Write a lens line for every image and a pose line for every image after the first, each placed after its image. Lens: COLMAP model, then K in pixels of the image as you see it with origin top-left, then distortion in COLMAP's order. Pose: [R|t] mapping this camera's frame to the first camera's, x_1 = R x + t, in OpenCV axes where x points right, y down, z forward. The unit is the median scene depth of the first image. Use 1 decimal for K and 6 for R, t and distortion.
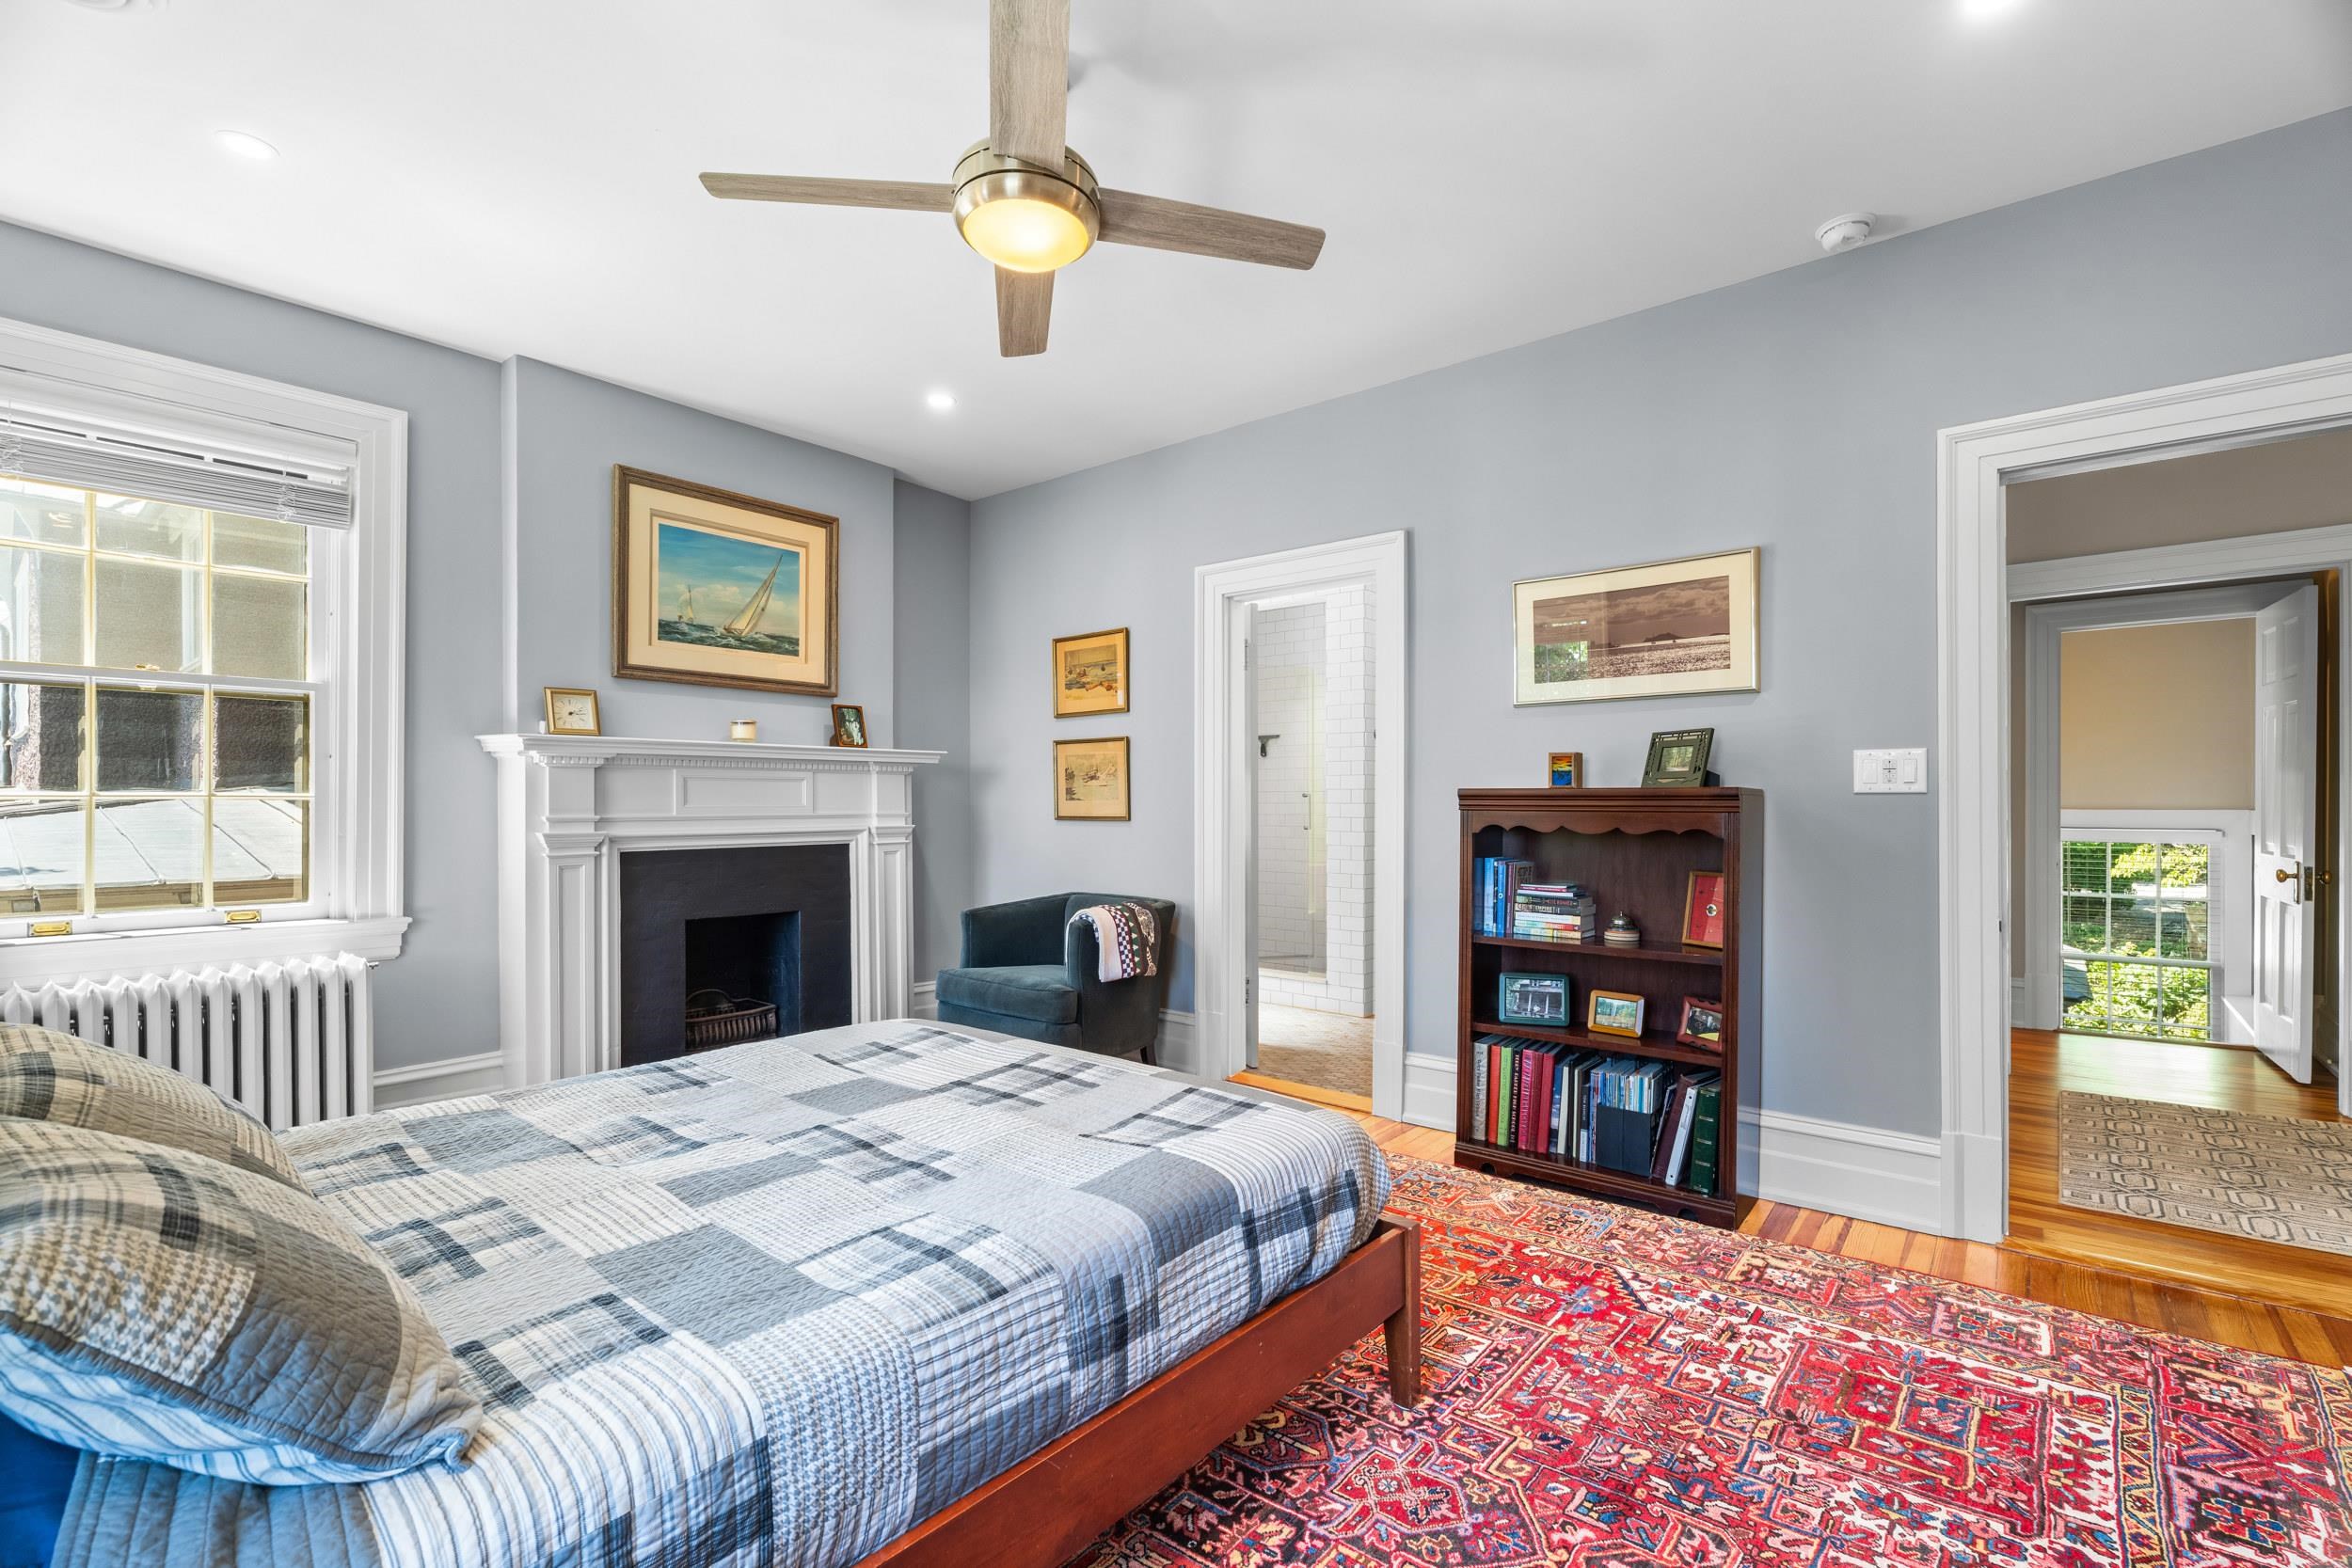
lens RADIAL K [[1032.8, 0, 1177.3], [0, 1032.8, 801.3], [0, 0, 1]] dist [-0.026853, -0.000026]
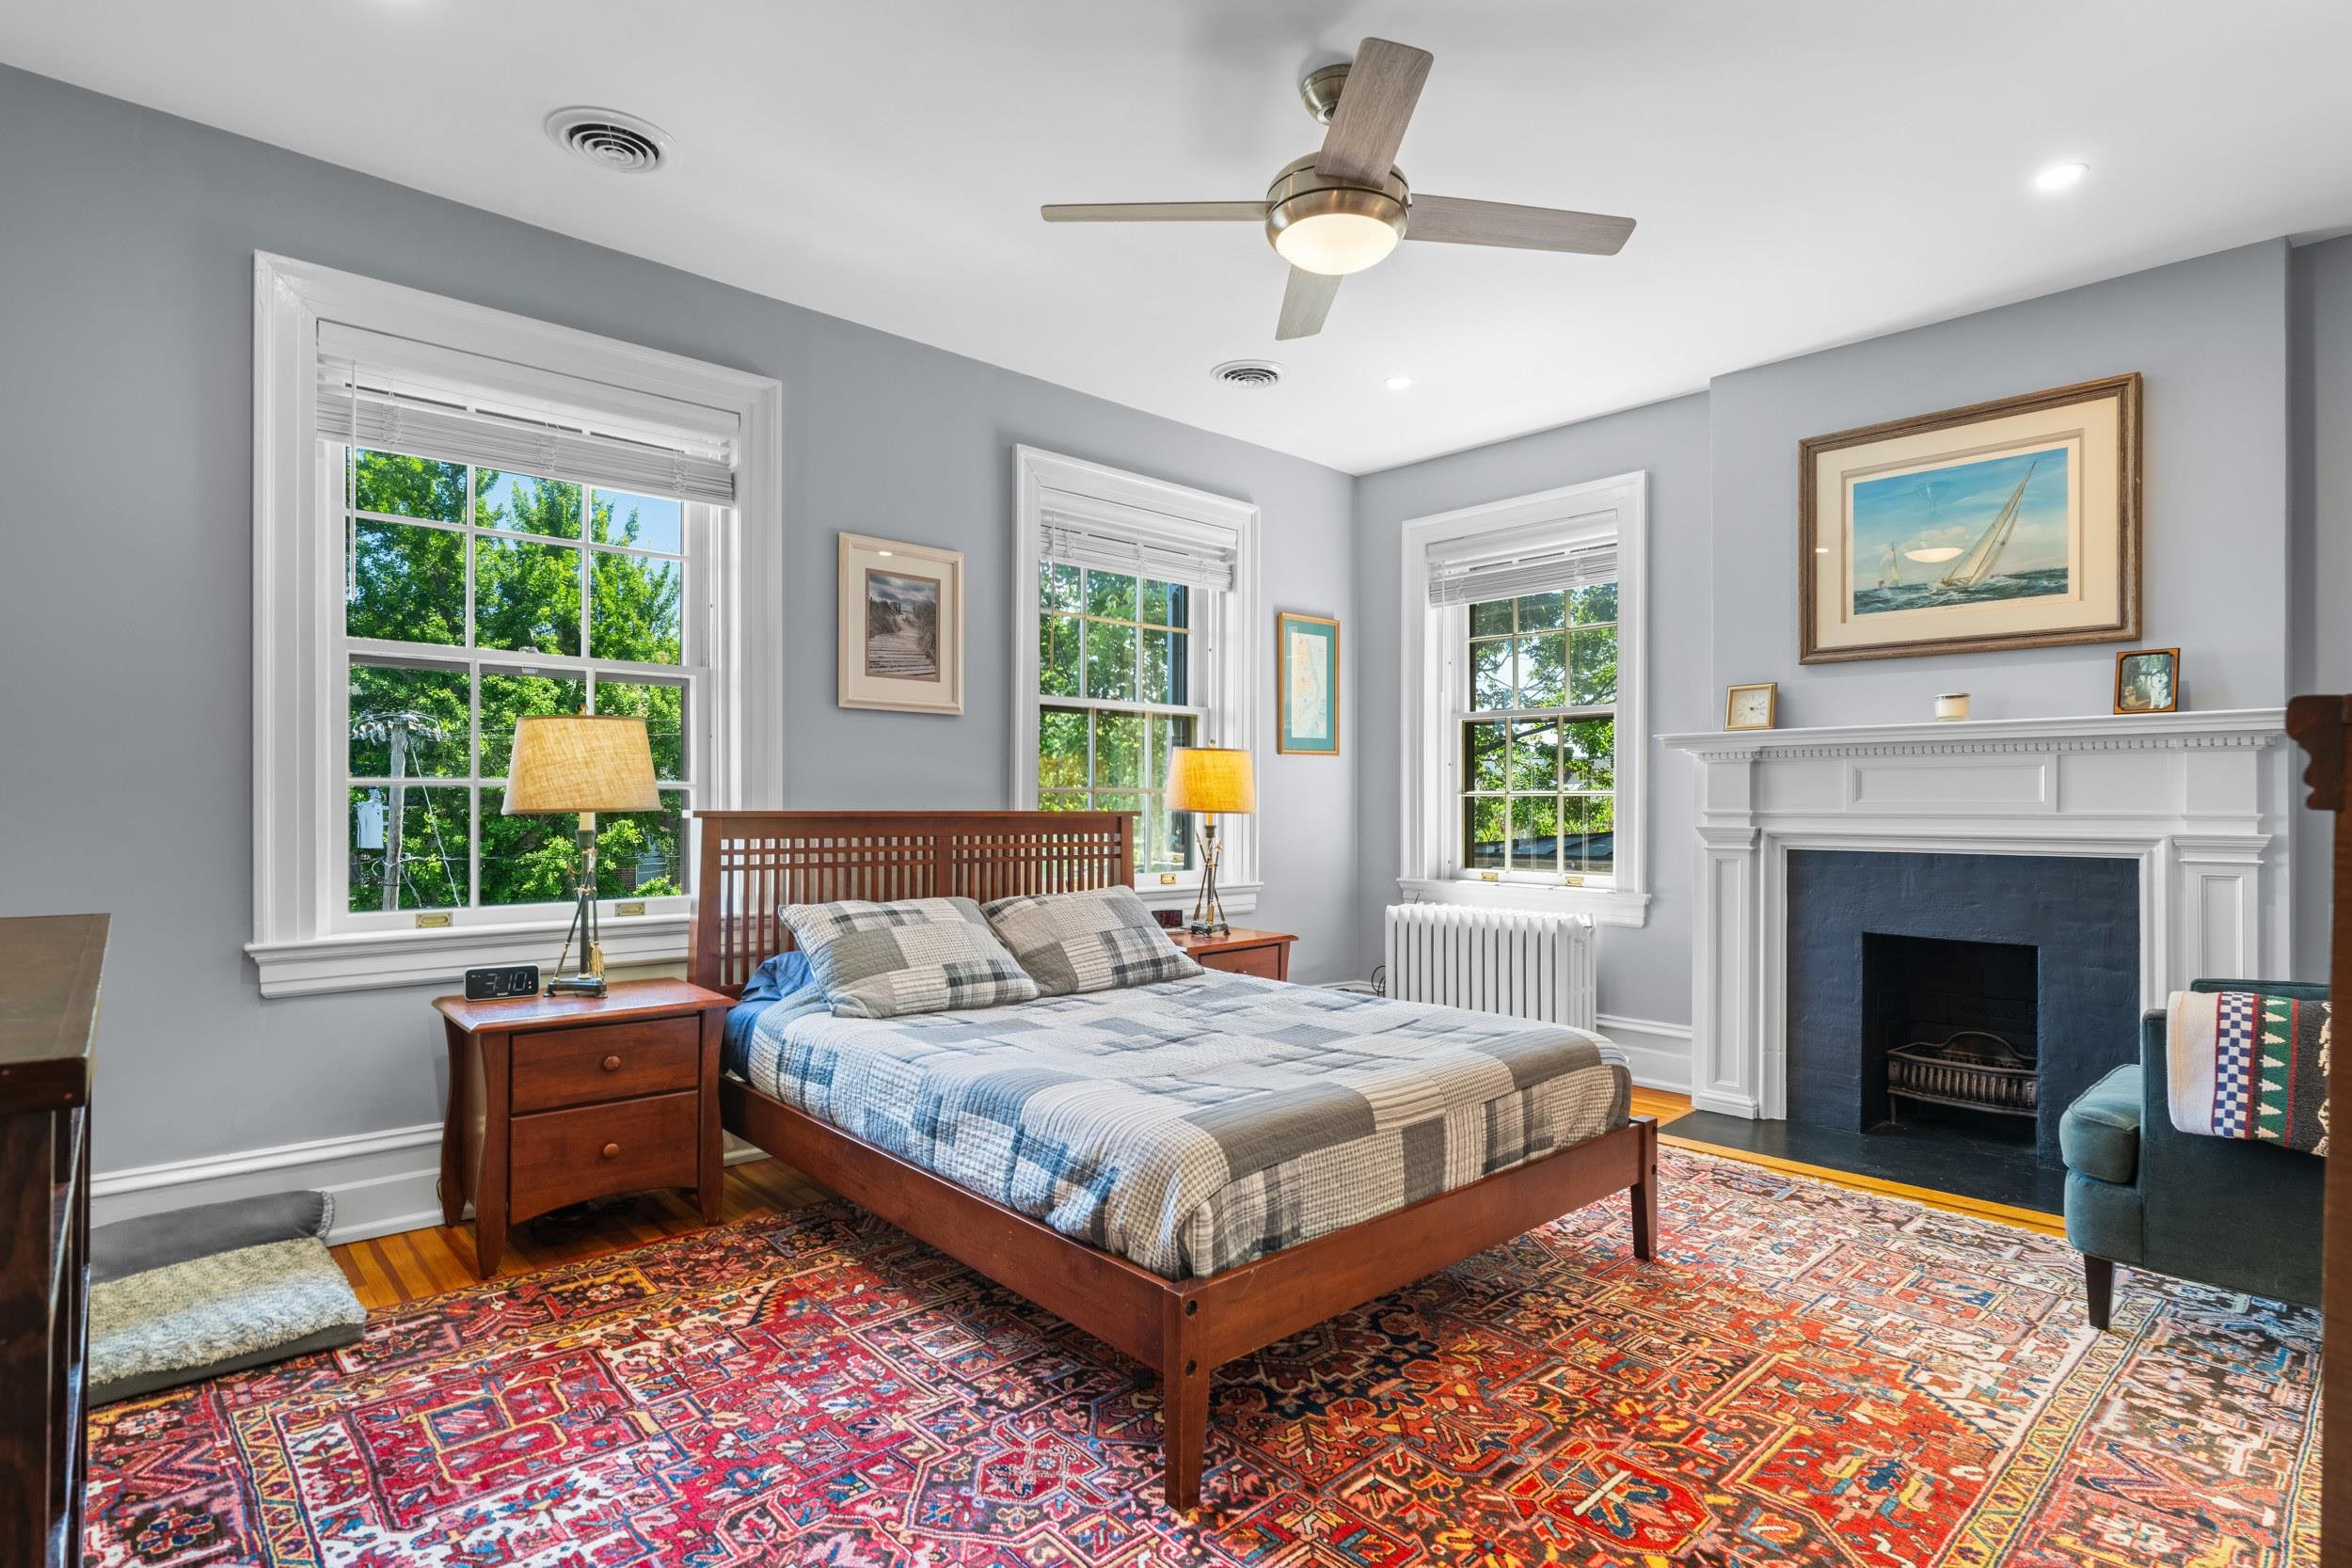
lens RADIAL K [[1174.7, 0, 1176.0], [0, 1174.7, 784.0], [0, 0, 1]] dist [-0.001879, -0.000256]
pose [[-0.125950, -0.012751, -0.991955, 0.580500], [0.001441, 0.999914, -0.013037, 0.002293], [0.992036, -0.003071, -0.125921, 0.542974]]
